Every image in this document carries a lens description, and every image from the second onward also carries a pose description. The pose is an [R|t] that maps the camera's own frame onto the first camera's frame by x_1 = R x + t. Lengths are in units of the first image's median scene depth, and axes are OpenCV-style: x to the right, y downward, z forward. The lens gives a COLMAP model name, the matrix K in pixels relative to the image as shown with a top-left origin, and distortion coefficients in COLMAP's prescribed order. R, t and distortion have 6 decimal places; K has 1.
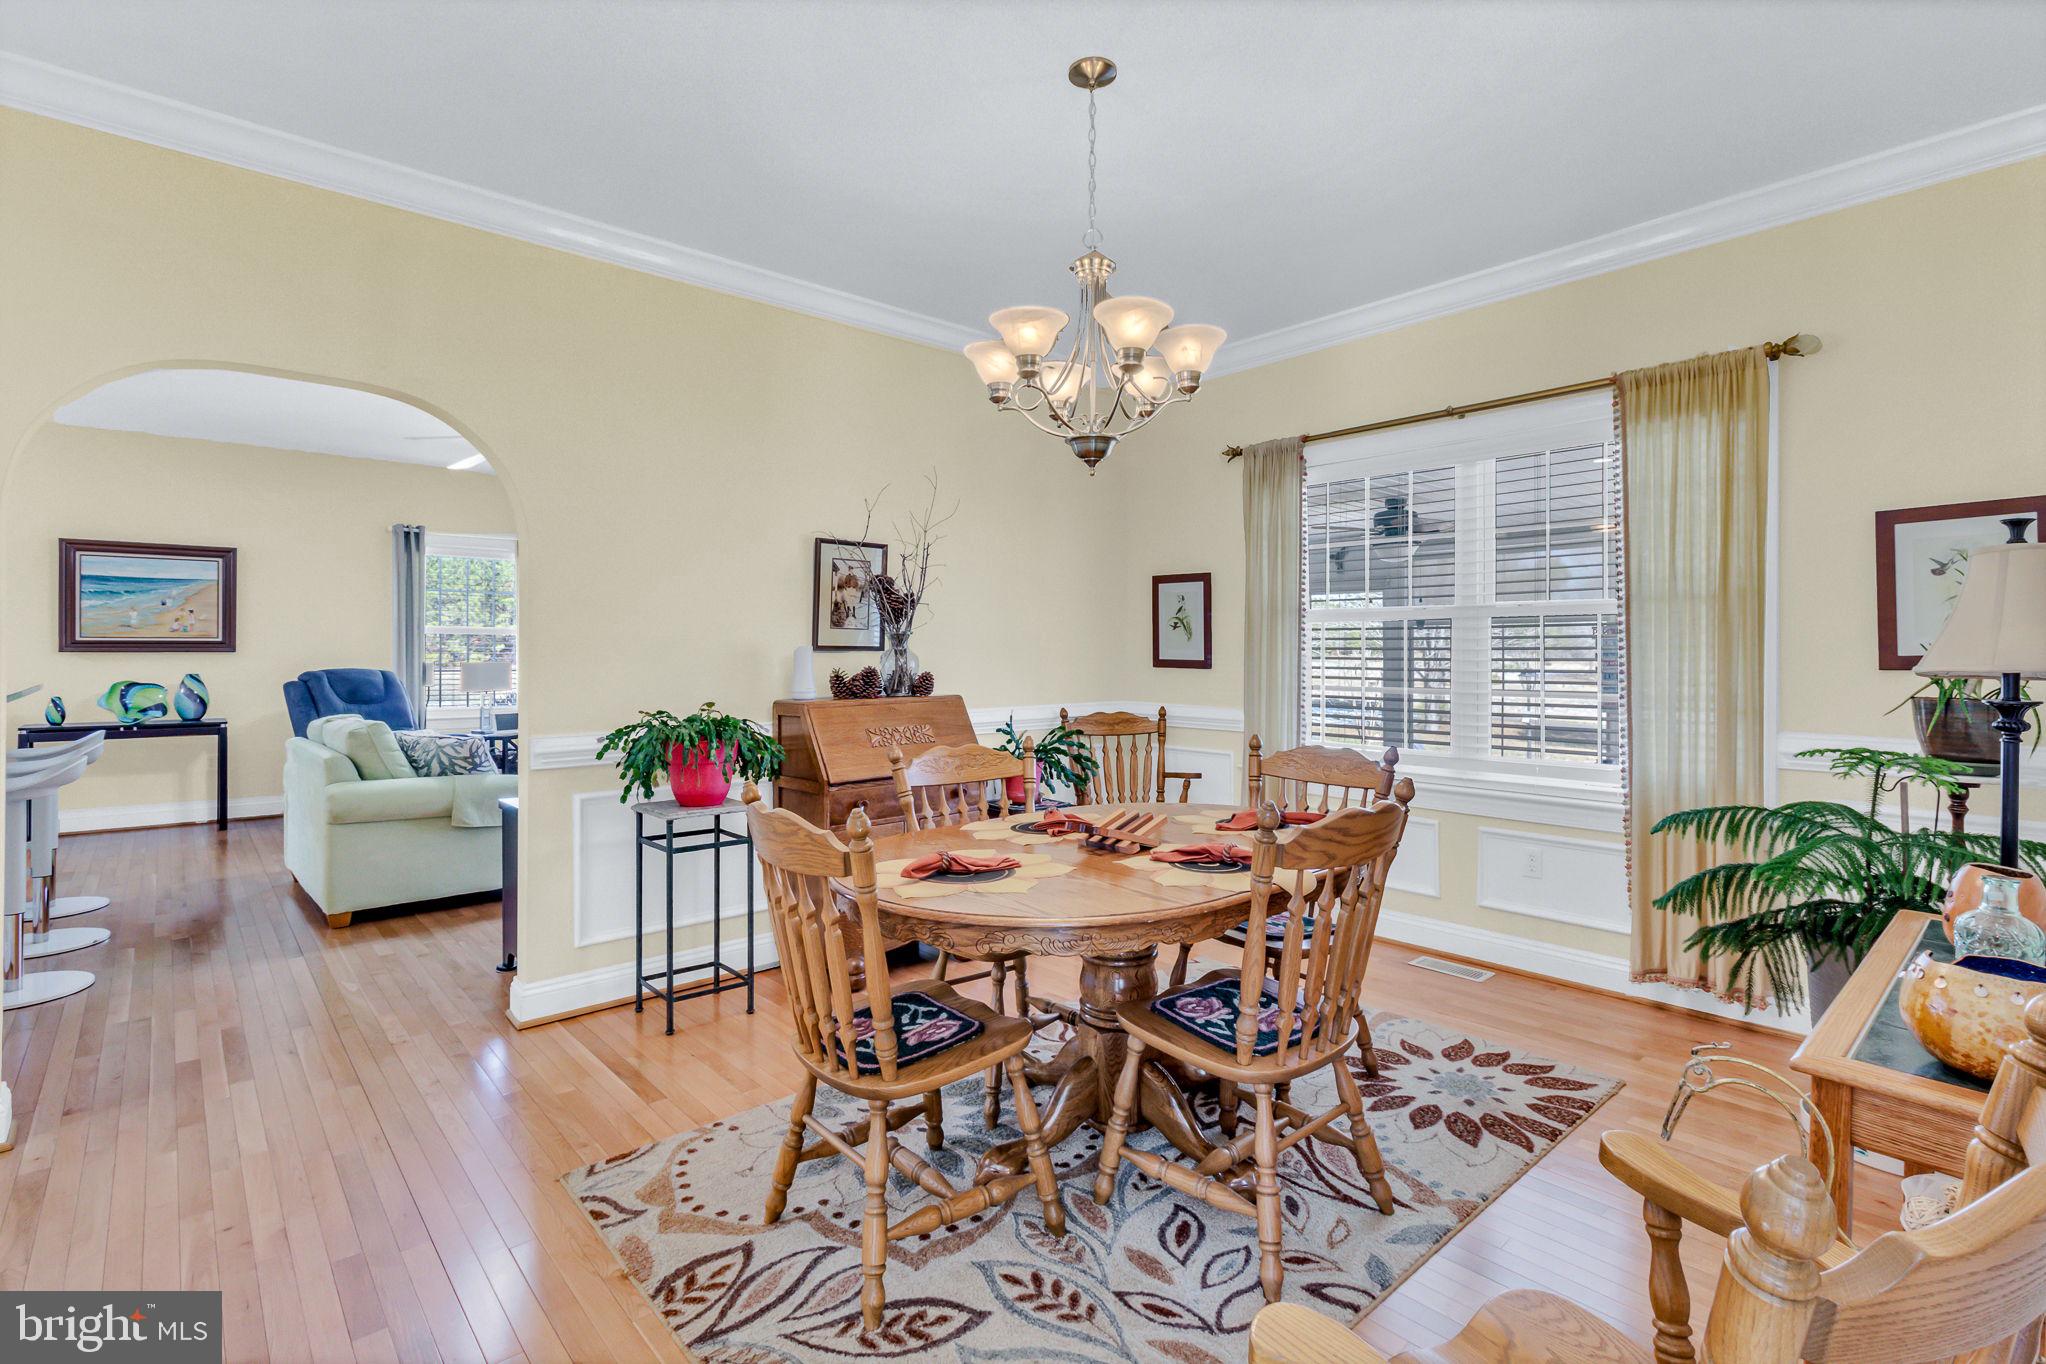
lens RADIAL K [[963.5, 0, 1034.0], [0, 963.5, 646.2], [0, 0, 1]] dist [-0.001515, 0.000215]
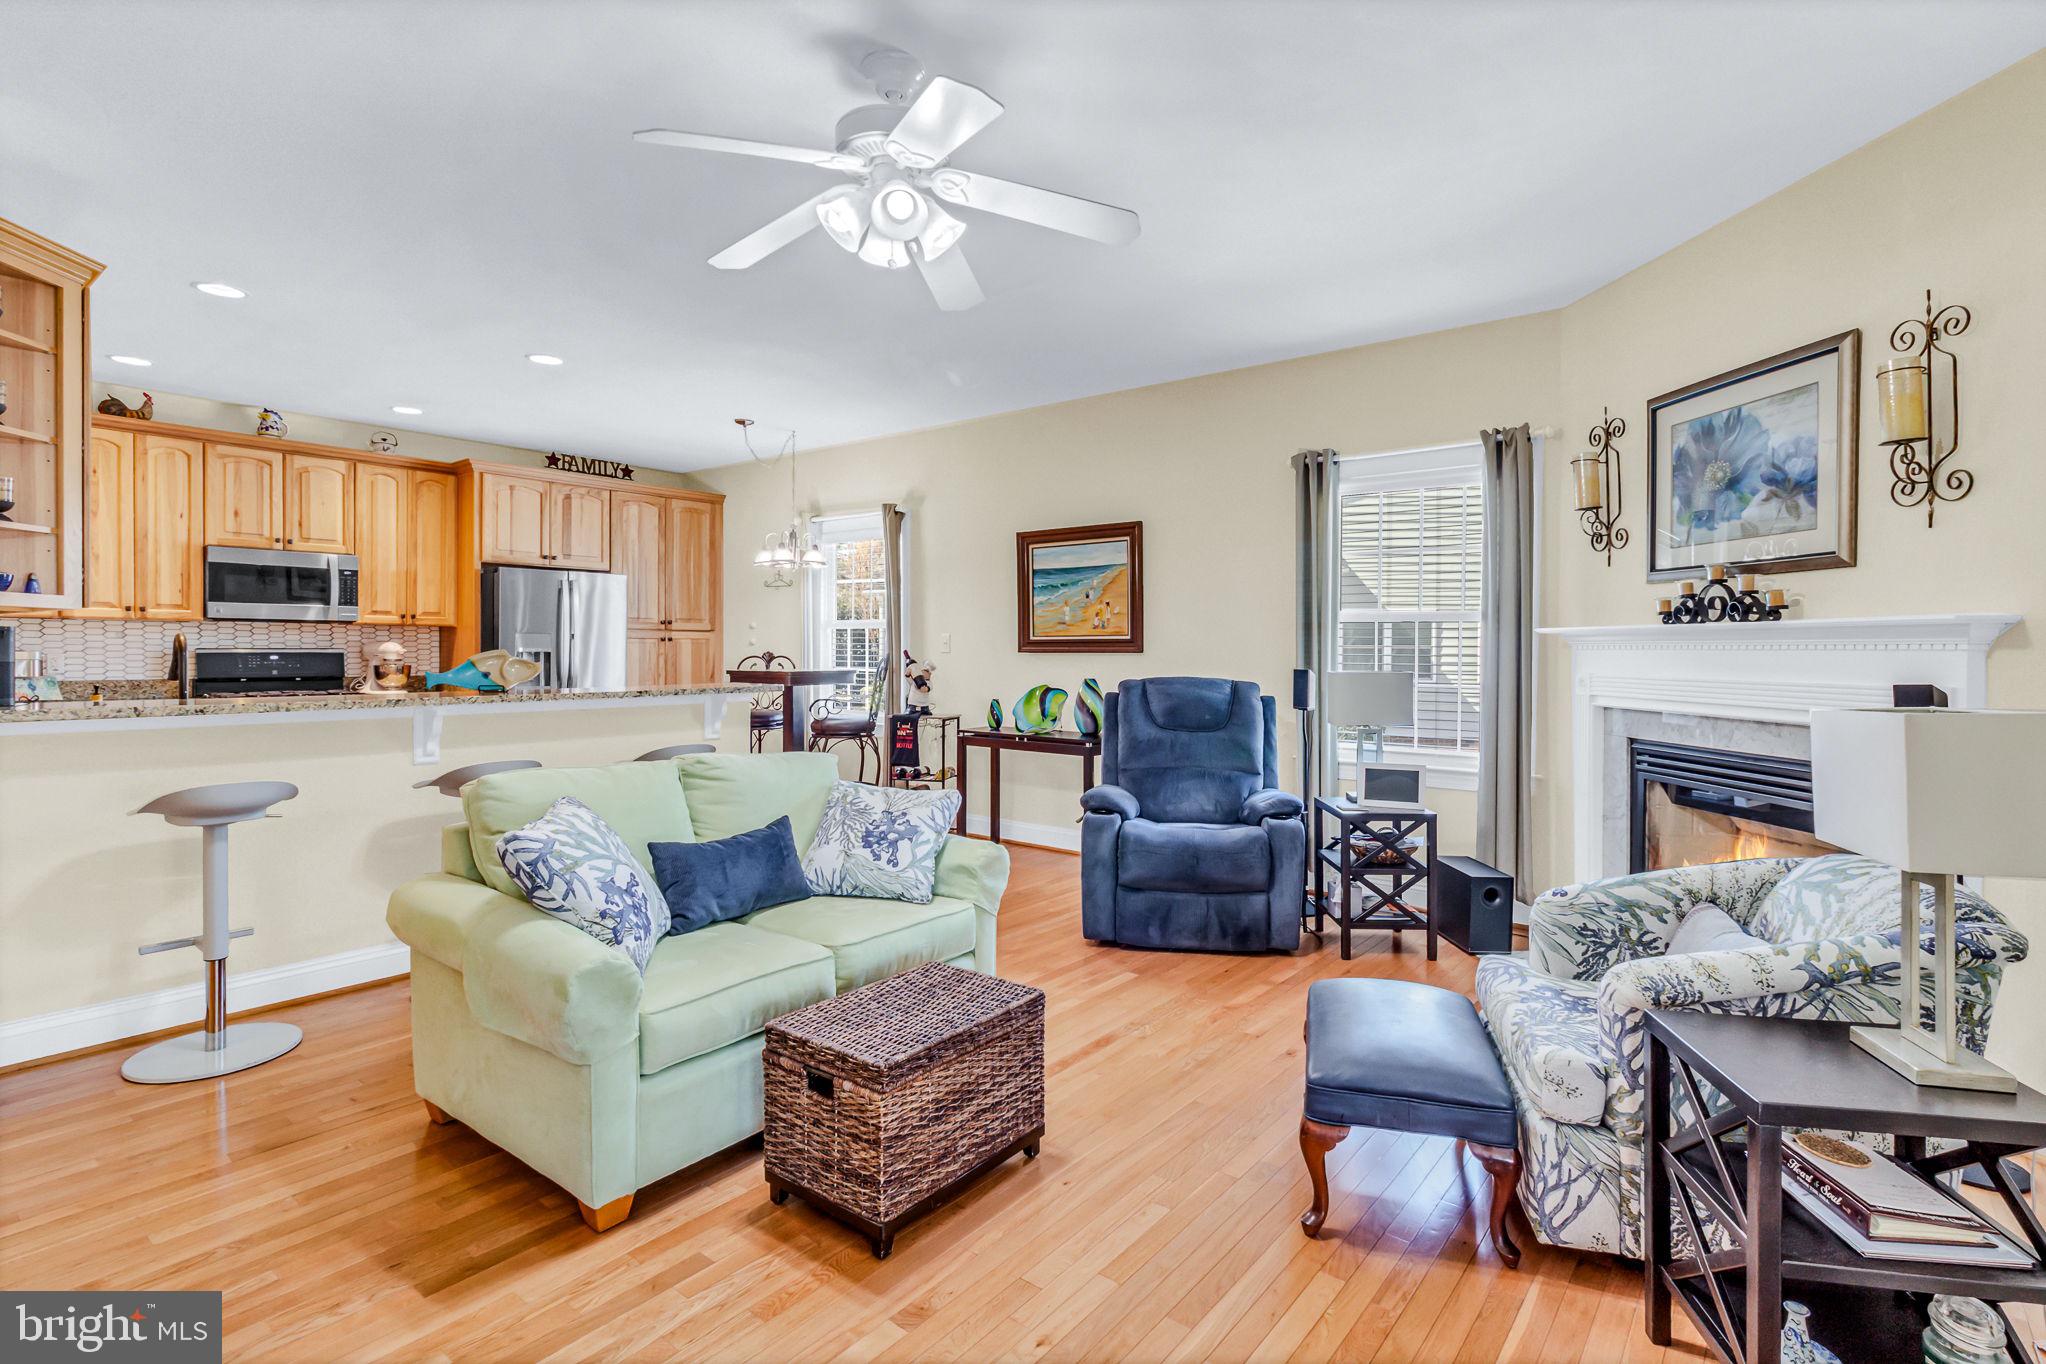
lens RADIAL K [[977.9, 0, 1056.0], [0, 977.9, 663.3], [0, 0, 1]] dist [-0.000167, 0.000262]
pose [[0.178957, 0.011669, -0.983788, -0.053164], [0.000390, 0.999929, 0.011931, 0.005163], [0.983857, -0.002519, 0.178939, 0.829040]]
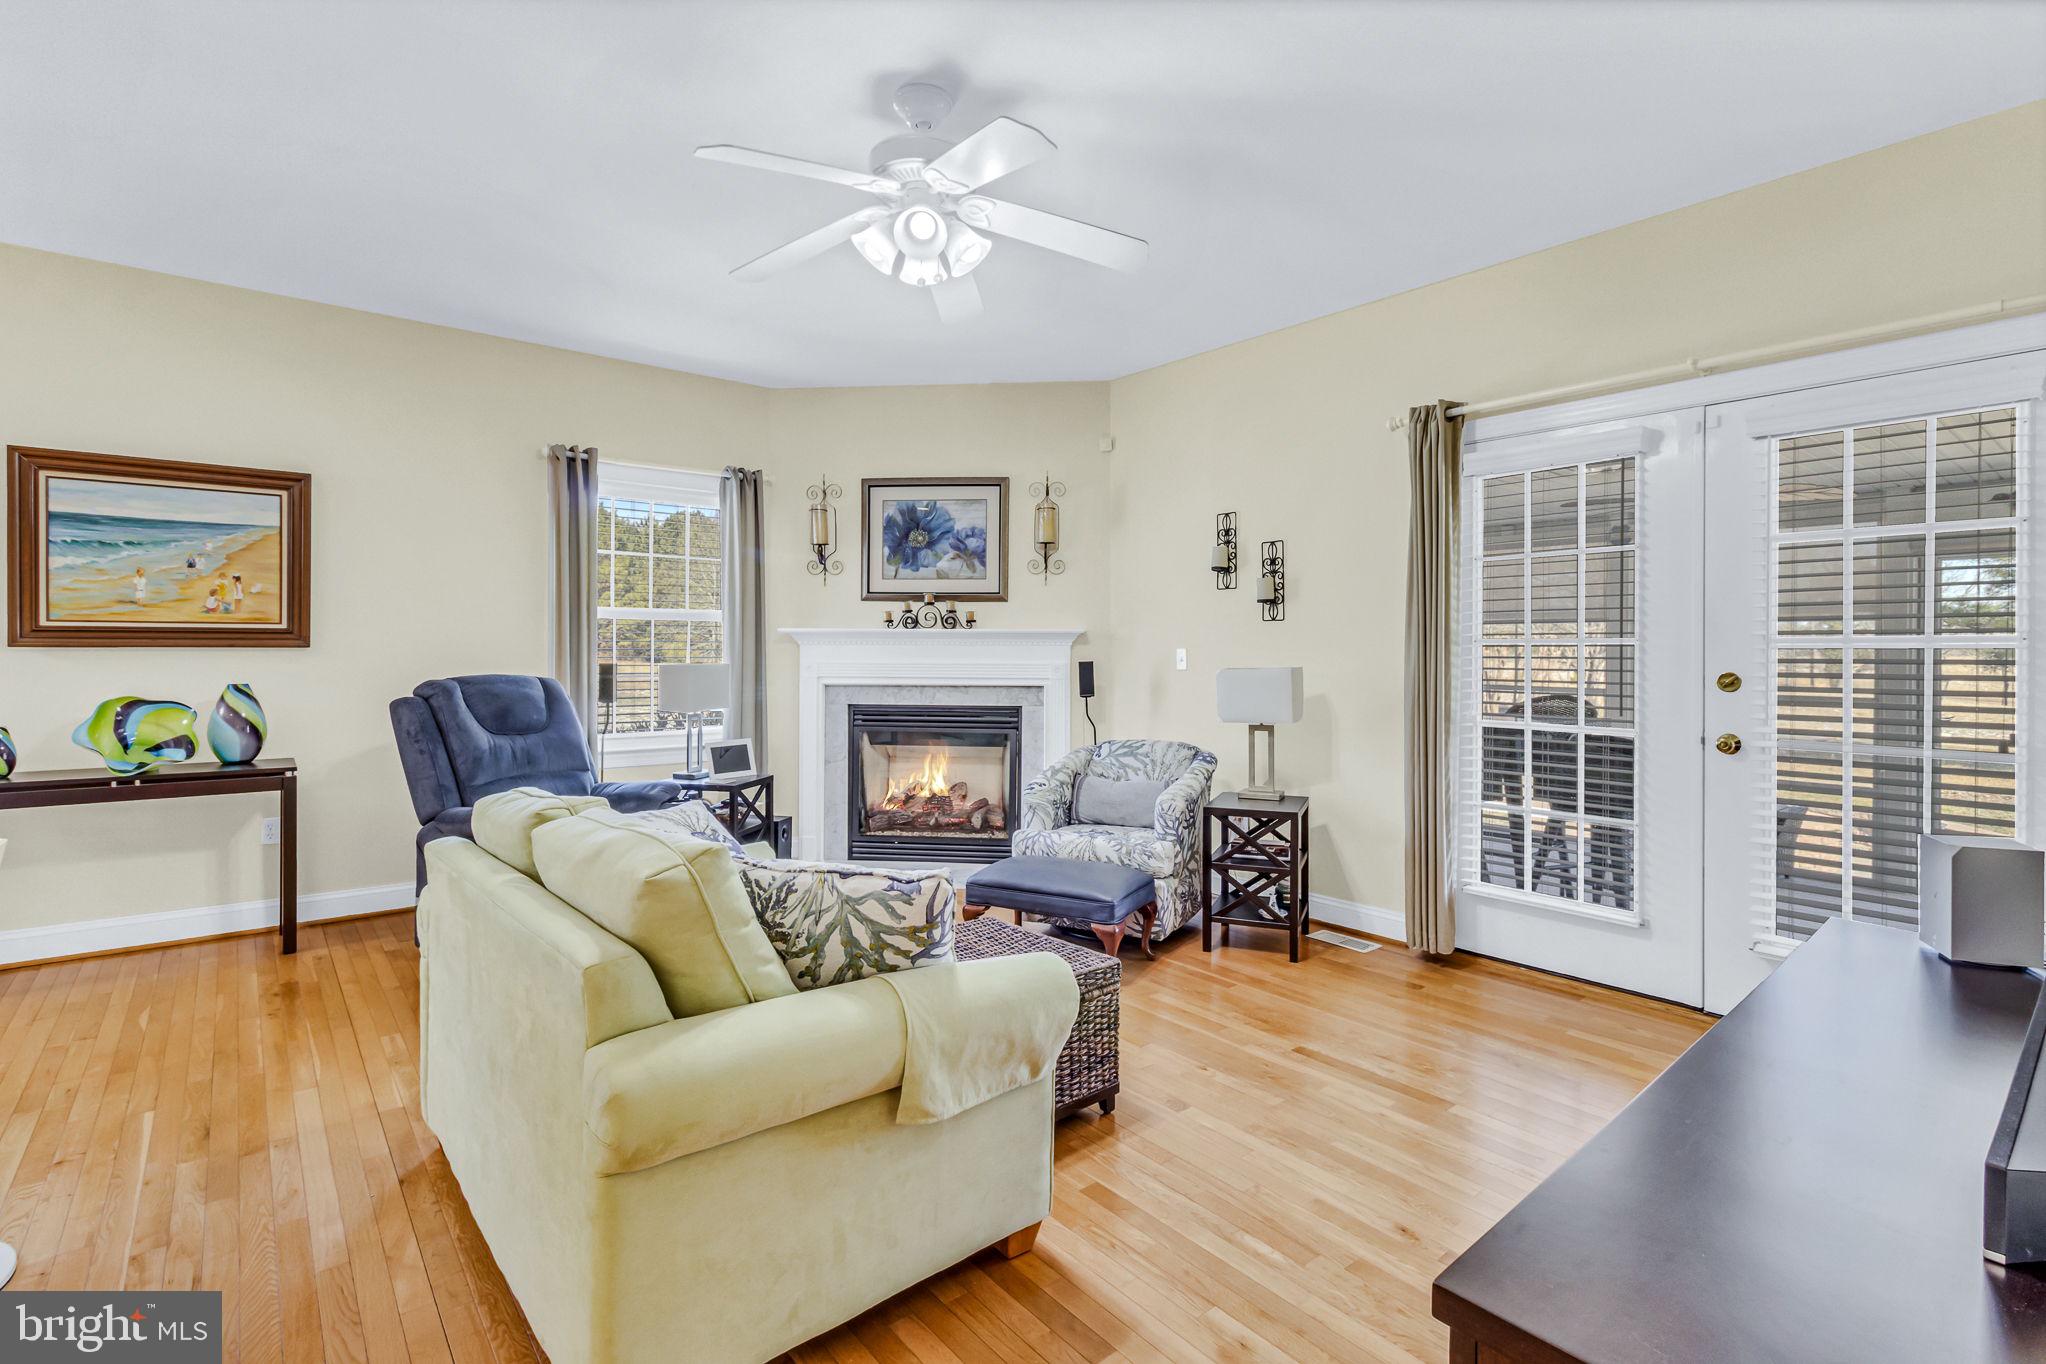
lens RADIAL K [[949.9, 0, 1024.9], [0, 949.9, 649.1], [0, 0, 1]] dist [0.000352, 0.000320]
pose [[0.999146, 0.002612, -0.041225, -0.375080], [-0.002358, 0.999978, 0.006204, 0.002760], [0.041240, -0.006101, 0.999131, 0.445433]]
